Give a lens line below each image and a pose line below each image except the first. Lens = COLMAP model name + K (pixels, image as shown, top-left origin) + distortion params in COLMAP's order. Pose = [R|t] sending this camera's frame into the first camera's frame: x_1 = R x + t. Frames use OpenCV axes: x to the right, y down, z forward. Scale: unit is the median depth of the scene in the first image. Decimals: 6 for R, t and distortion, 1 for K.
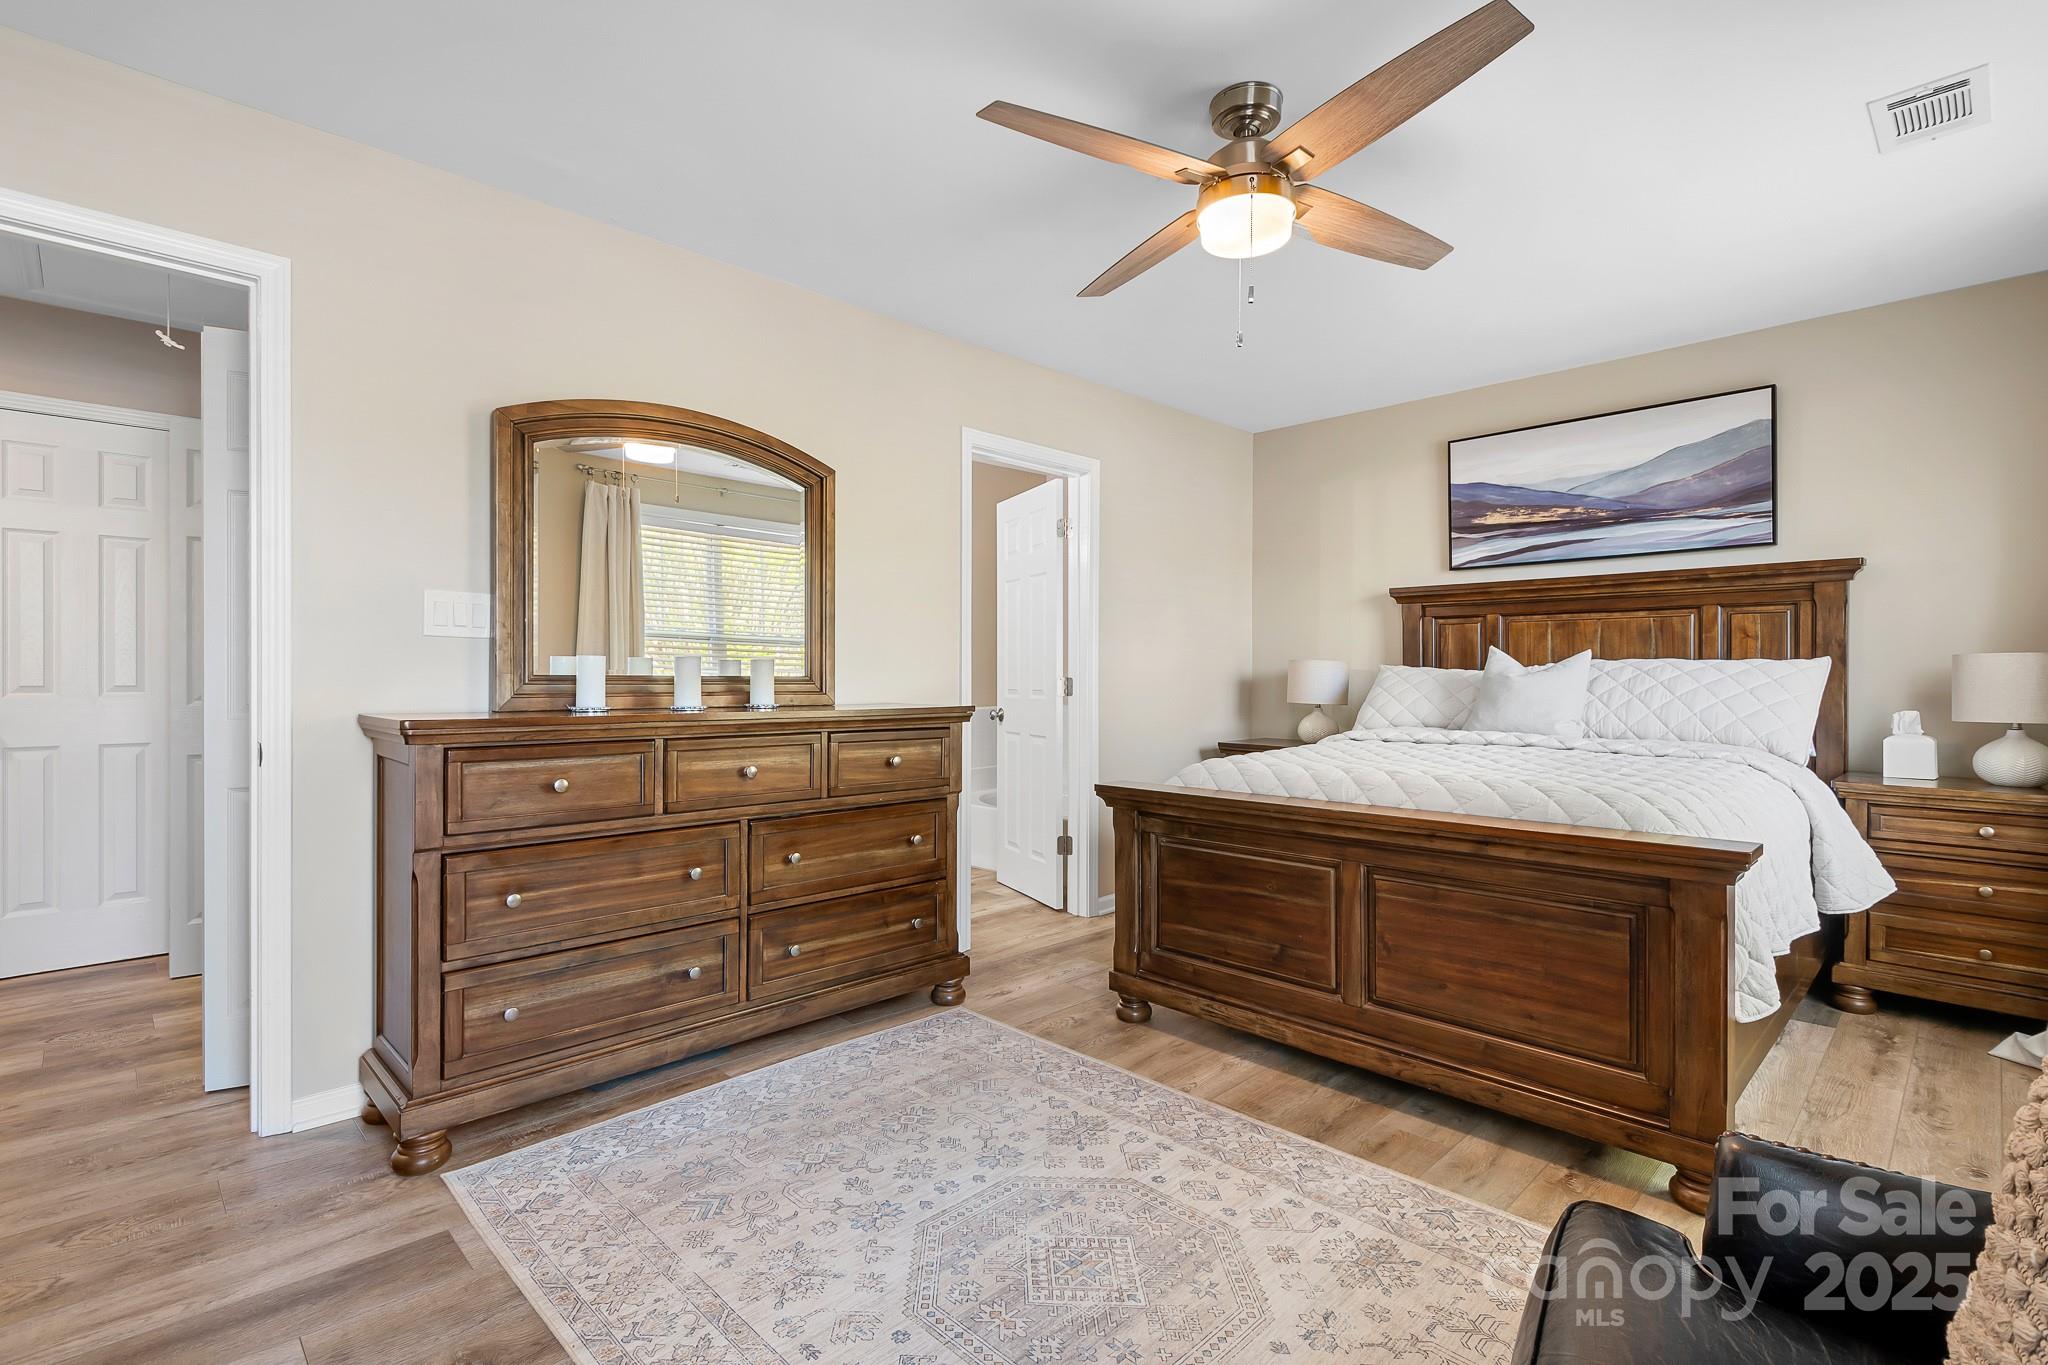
lens RADIAL K [[950.1, 0, 1039.6], [0, 950.1, 674.4], [0, 0, 1]] dist [0.014904, -0.011498]
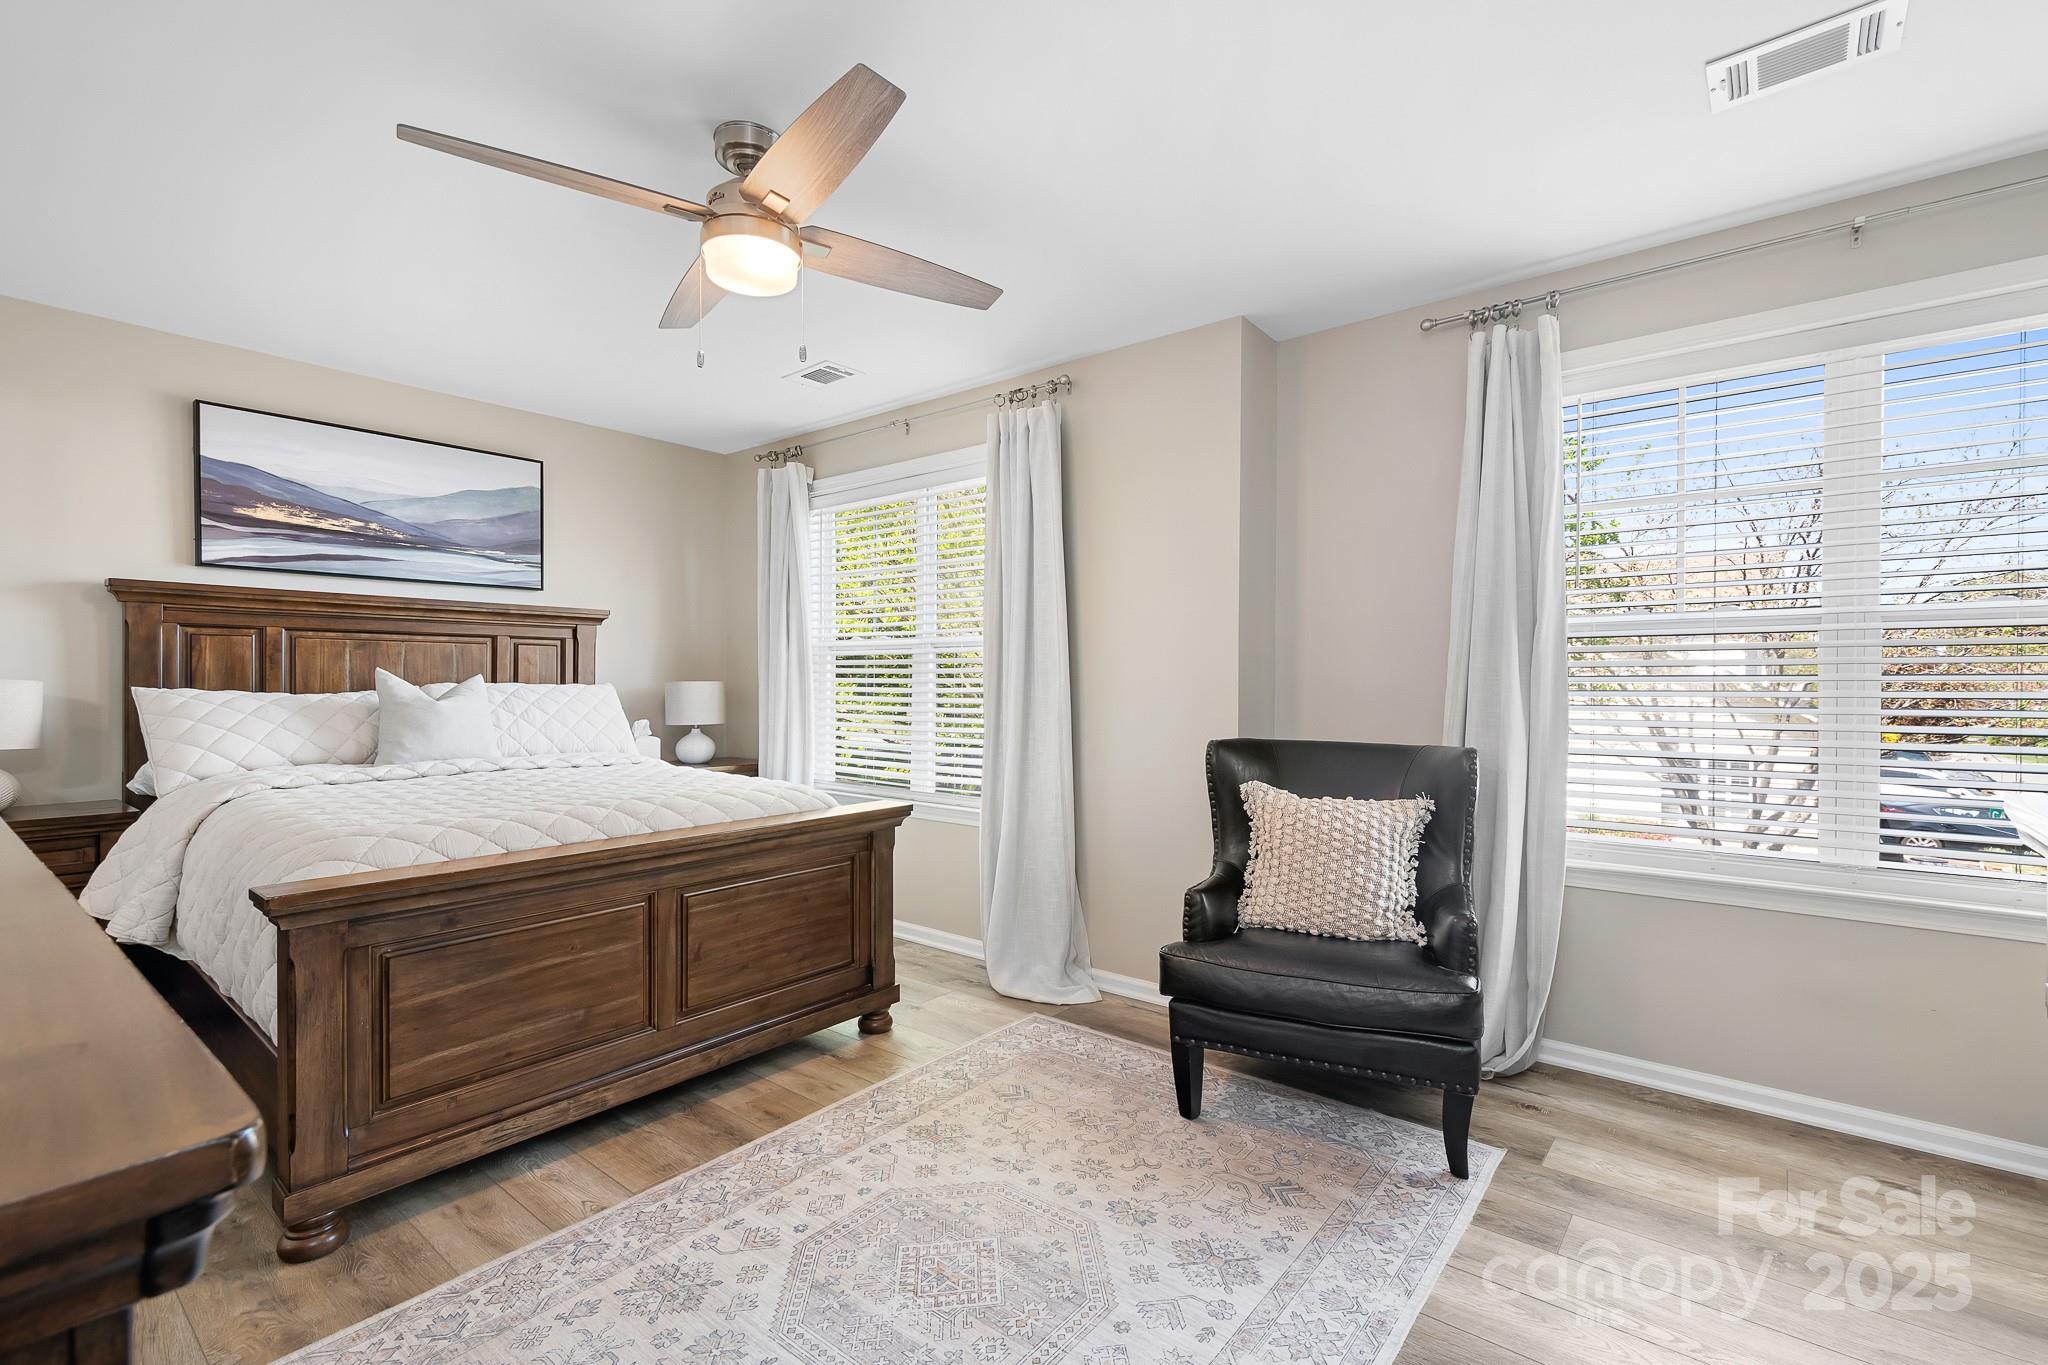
lens RADIAL K [[913.2, 0, 1024.0], [0, 913.2, 682.5], [0, 0, 1]] dist [0.002321, 0.000239]
pose [[-0.106590, 0.000292, 0.994303, -0.506449], [-0.000729, 1.000000, -0.000371, -0.017506], [-0.994303, -0.000764, -0.106589, 0.532530]]
